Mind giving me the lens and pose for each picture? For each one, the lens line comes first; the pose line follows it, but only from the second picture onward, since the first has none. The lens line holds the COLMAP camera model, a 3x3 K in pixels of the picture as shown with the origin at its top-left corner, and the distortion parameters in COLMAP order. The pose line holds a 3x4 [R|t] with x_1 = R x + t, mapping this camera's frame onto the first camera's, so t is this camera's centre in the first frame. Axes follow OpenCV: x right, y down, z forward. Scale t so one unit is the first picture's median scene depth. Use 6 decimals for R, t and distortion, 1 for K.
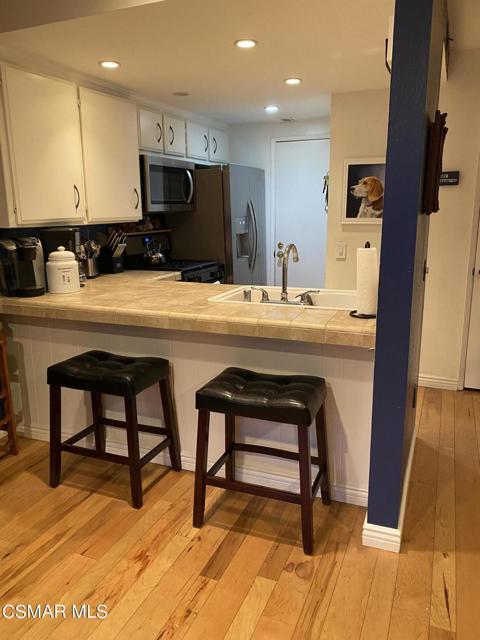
lens RADIAL K [[494.4, 0, 242.1], [0, 494.4, 315.4], [0, 0, 1]] dist [0.008416, 0.004507]
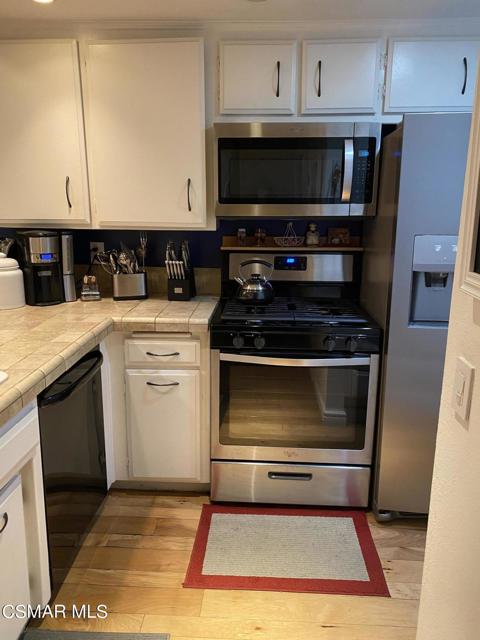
lens RADIAL K [[494.4, 0, 240.6], [0, 494.4, 324.8], [0, 0, 1]] dist [0.008416, 0.004507]
pose [[0.347835, 0.219922, -0.911398, 0.428170], [-0.215945, 0.964755, 0.150382, -0.178780], [0.912348, 0.144504, 0.383067, 0.820036]]
